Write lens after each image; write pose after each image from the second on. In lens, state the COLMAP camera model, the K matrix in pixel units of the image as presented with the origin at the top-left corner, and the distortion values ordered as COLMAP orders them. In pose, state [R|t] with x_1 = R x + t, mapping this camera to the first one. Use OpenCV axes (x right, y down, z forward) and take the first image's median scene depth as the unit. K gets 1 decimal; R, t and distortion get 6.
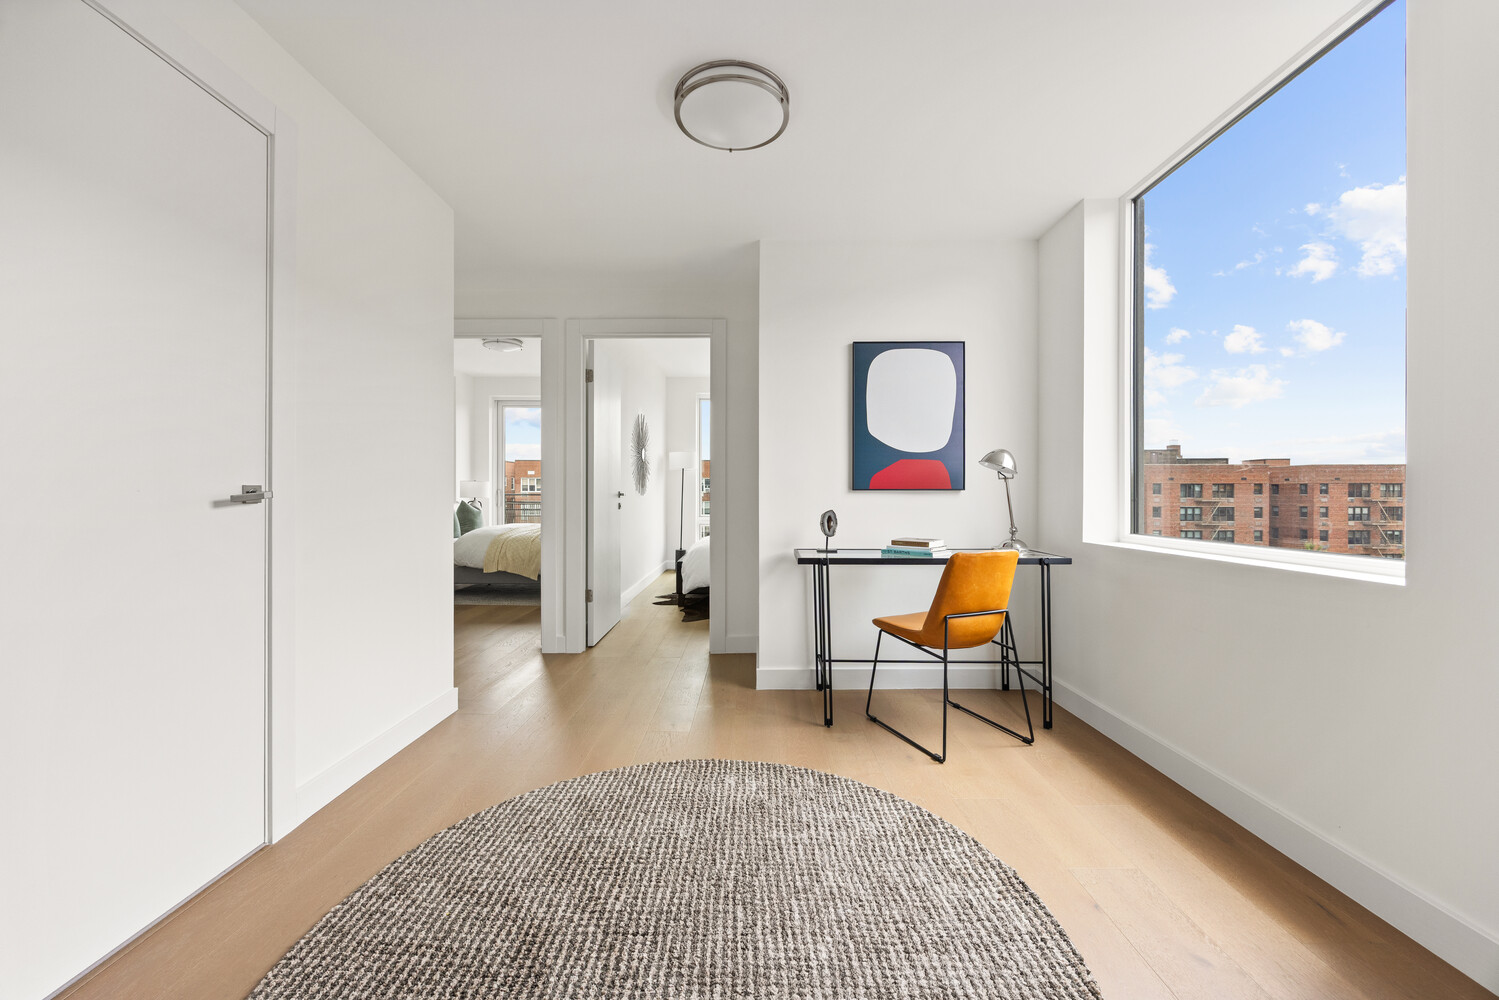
lens RADIAL K [[586.2, 0, 746.8], [0, 586.2, 493.3], [0, 0, 1]] dist [-0.001067, -0.000113]
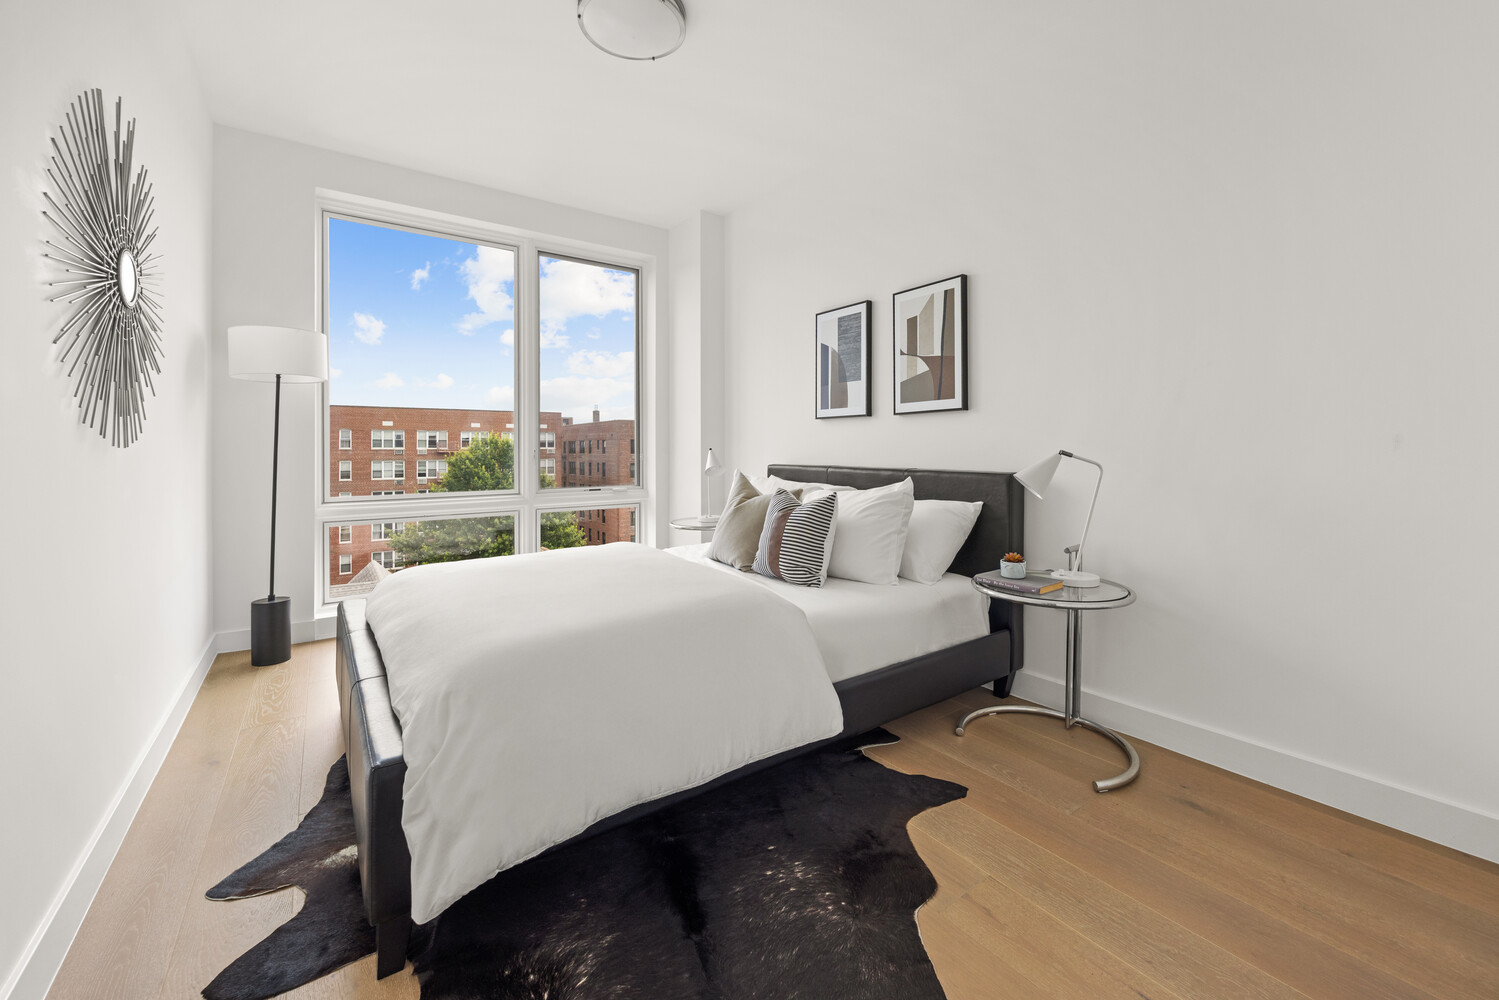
lens RADIAL K [[597.2, 0, 751.1], [0, 597.2, 451.3], [0, 0, 1]] dist [0.000114, 0.000070]
pose [[0.800316, -0.004731, 0.599559, -0.119015], [0.003855, 0.999989, 0.002744, 0.004472], [-0.599566, 0.000115, 0.800326, 0.651494]]
